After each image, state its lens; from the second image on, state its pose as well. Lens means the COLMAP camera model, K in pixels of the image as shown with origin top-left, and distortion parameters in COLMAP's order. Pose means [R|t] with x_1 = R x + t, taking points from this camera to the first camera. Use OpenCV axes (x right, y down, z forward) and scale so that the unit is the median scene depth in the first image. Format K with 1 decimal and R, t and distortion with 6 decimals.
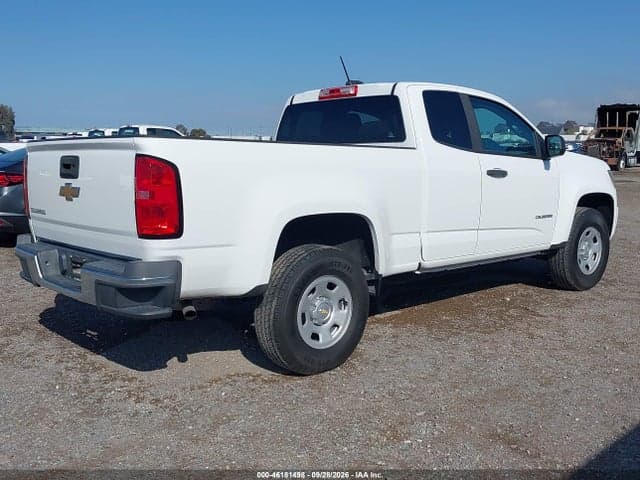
lens RADIAL K [[655.5, 0, 320.0], [0, 655.5, 240.0], [0, 0, 1]] dist [0.254504, -0.649881]
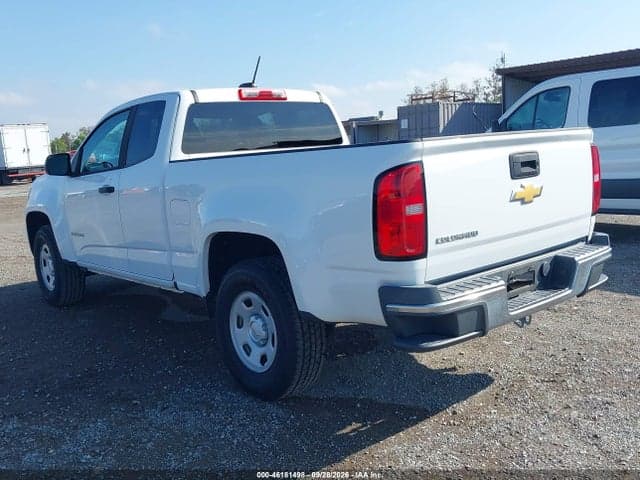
lens RADIAL K [[655.5, 0, 320.0], [0, 655.5, 240.0], [0, 0, 1]] dist [0.254504, -0.649881]
pose [[0.001163, -0.140225, 0.990119, -0.874313], [0.187843, 0.972525, 0.137513, -0.128531], [-0.982198, 0.185827, 0.027472, 0.880083]]
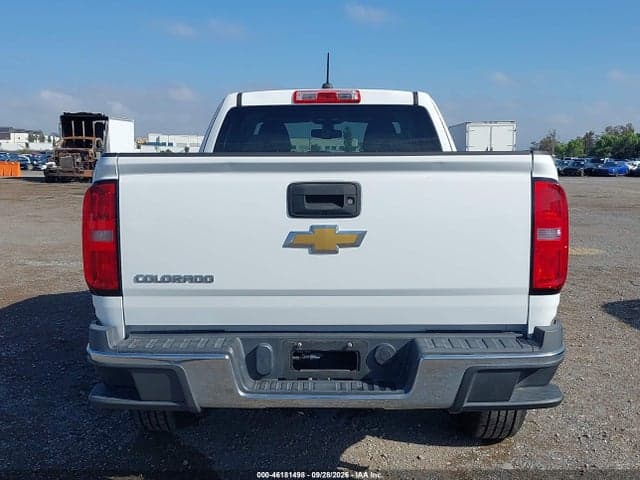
lens RADIAL K [[731.7, 0, 302.8], [0, 731.7, 218.0], [0, 0, 1]] dist [0.246114, -0.996968]
pose [[0.683248, -0.054892, 0.728120, -0.625899], [0.094758, 0.995404, -0.013877, -0.059493], [-0.724012, 0.078477, 0.685309, 0.385961]]
